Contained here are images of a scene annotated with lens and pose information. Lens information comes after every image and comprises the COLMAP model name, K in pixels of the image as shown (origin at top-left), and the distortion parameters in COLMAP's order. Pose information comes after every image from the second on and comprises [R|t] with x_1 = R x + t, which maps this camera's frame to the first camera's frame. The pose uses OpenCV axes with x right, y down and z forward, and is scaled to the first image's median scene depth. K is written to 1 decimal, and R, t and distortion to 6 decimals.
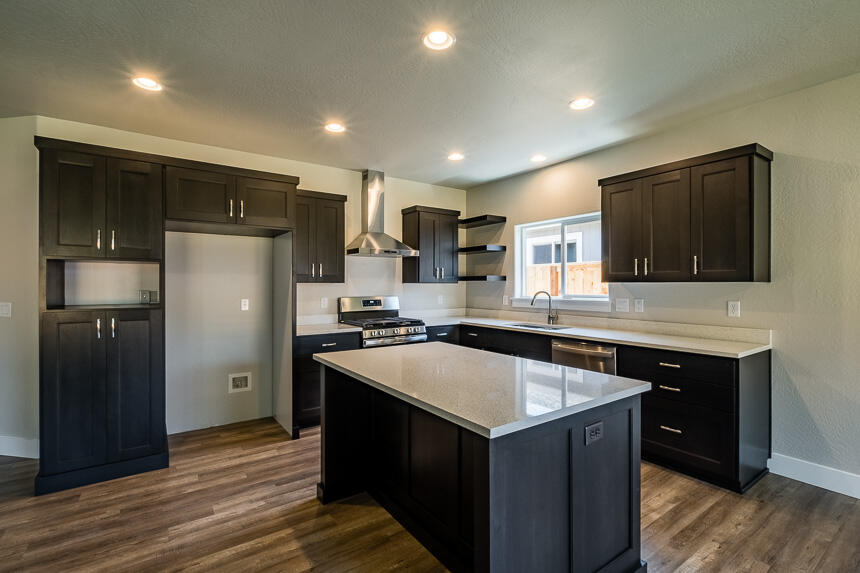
lens RADIAL K [[397.2, 0, 431.4], [0, 397.2, 284.1], [0, 0, 1]] dist [-0.001289, -0.000052]
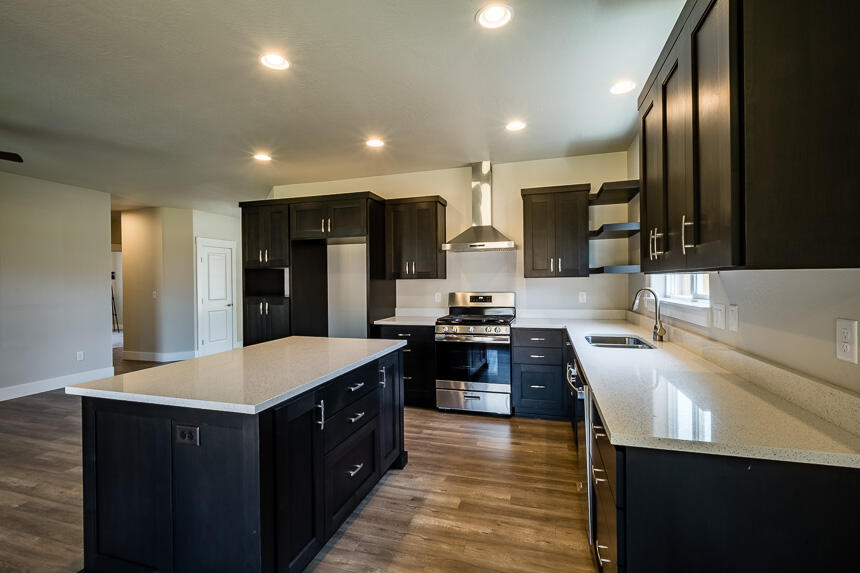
lens RADIAL K [[397.2, 0, 431.4], [0, 397.2, 284.1], [0, 0, 1]] dist [-0.001289, -0.000052]
pose [[0.612589, -0.003107, -0.790395, 0.564954], [0.012522, 0.999905, 0.005775, 0.003780], [0.790302, -0.013435, 0.612570, 0.318973]]
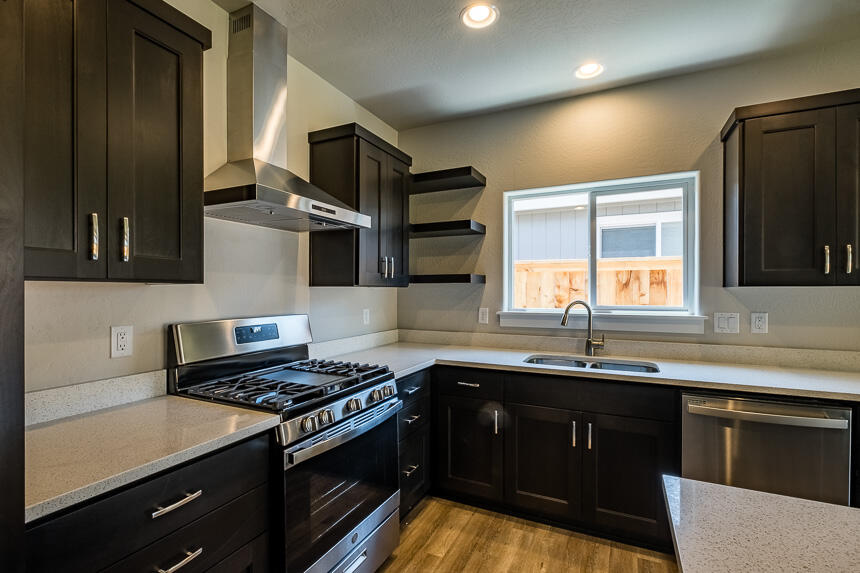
lens RADIAL K [[402.9, 0, 430.4], [0, 402.9, 291.8], [0, 0, 1]] dist [-0.001160, -0.000446]
pose [[0.875520, -0.000290, 0.483182, -0.201724], [-0.001844, 0.999991, 0.003941, 0.001994], [-0.483179, -0.004341, 0.875511, 0.561997]]
